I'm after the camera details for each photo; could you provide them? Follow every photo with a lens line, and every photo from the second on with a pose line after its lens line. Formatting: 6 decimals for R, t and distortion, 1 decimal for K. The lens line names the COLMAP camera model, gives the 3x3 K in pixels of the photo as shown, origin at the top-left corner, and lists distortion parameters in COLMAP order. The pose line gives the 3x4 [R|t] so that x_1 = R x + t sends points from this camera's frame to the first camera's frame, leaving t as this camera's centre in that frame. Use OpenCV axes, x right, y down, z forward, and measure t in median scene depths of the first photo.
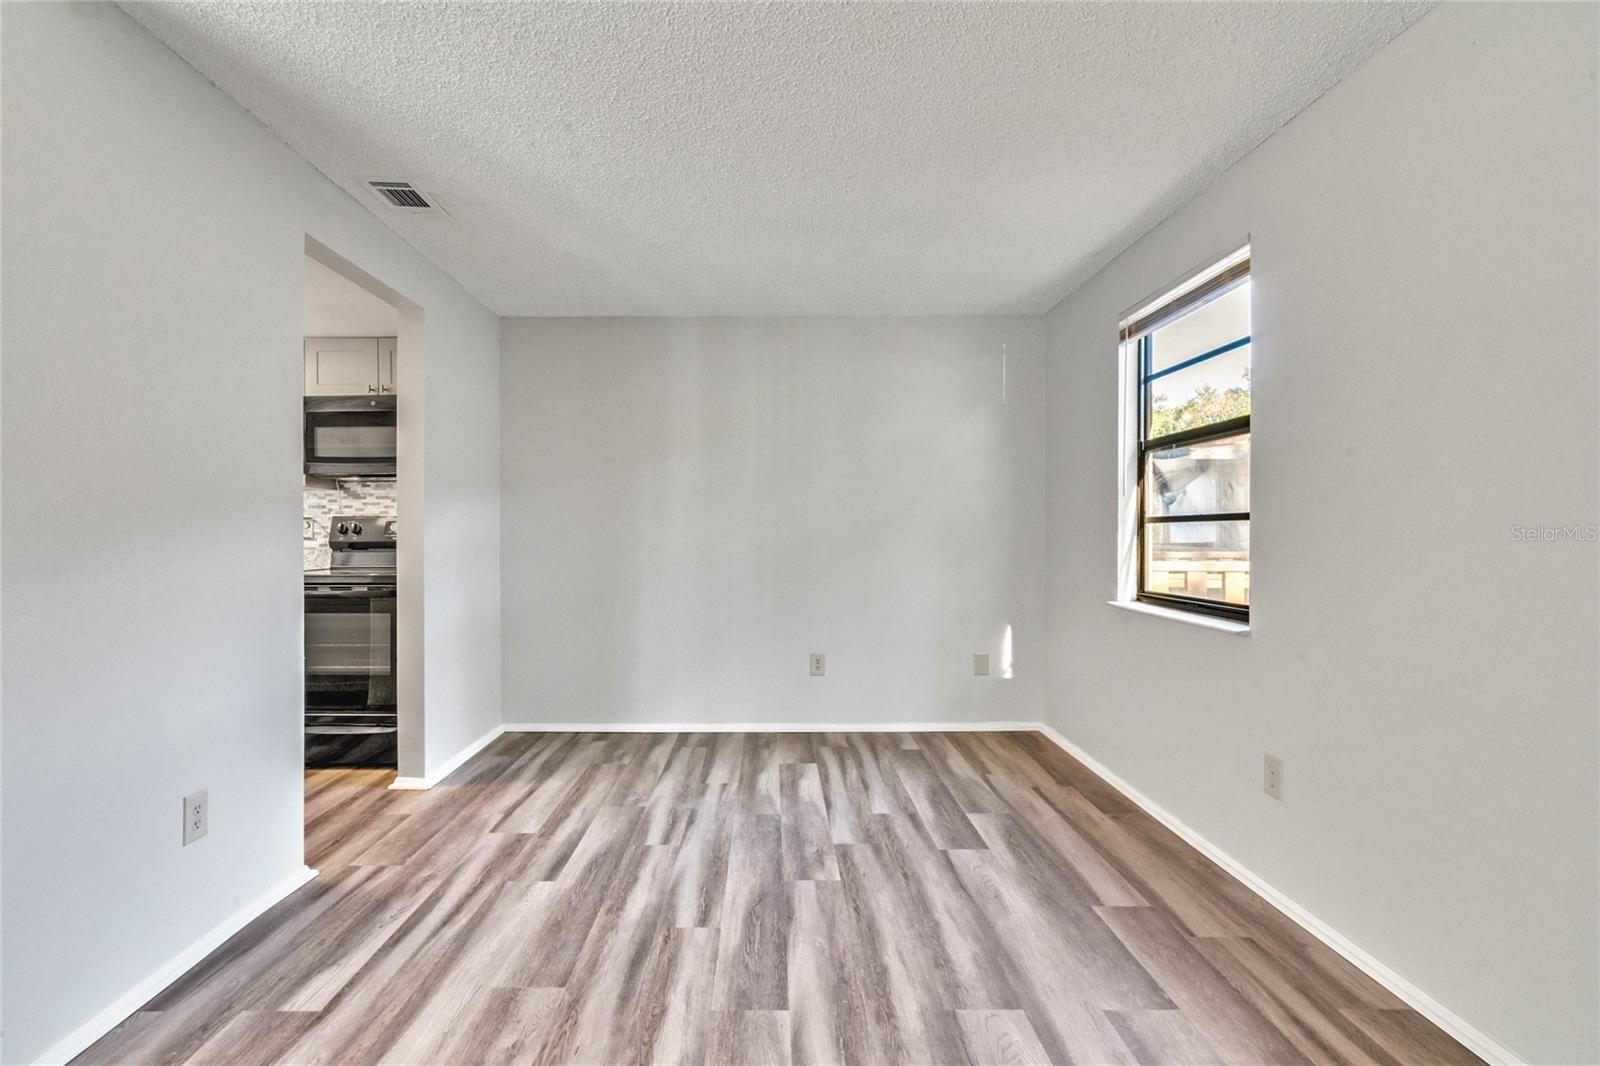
lens RADIAL K [[762.3, 0, 771.5], [0, 762.3, 533.7], [0, 0, 1]] dist [-0.000579, 0.000176]
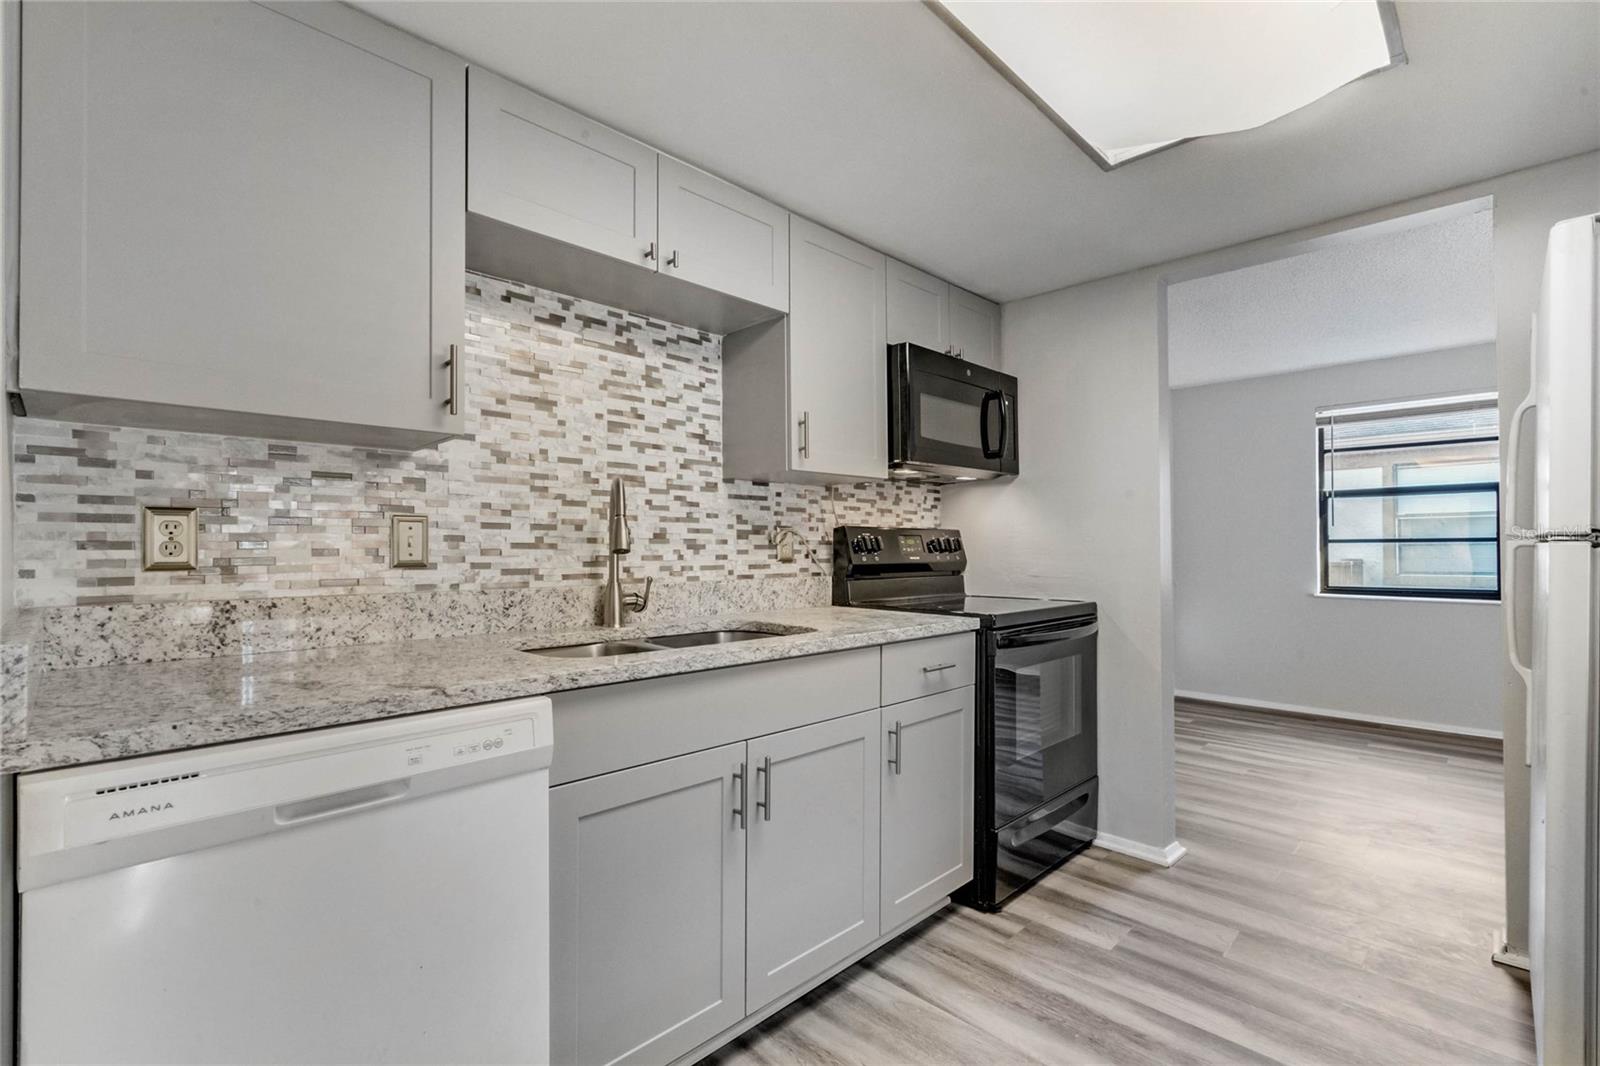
lens RADIAL K [[740.9, 0, 806.6], [0, 740.9, 538.8], [0, 0, 1]] dist [-0.000847, 0.000348]
pose [[0.685770, 0.009073, 0.727762, -1.368447], [0.003958, 0.999861, -0.016195, -0.001228], [-0.727807, 0.013986, 0.685639, 0.748609]]
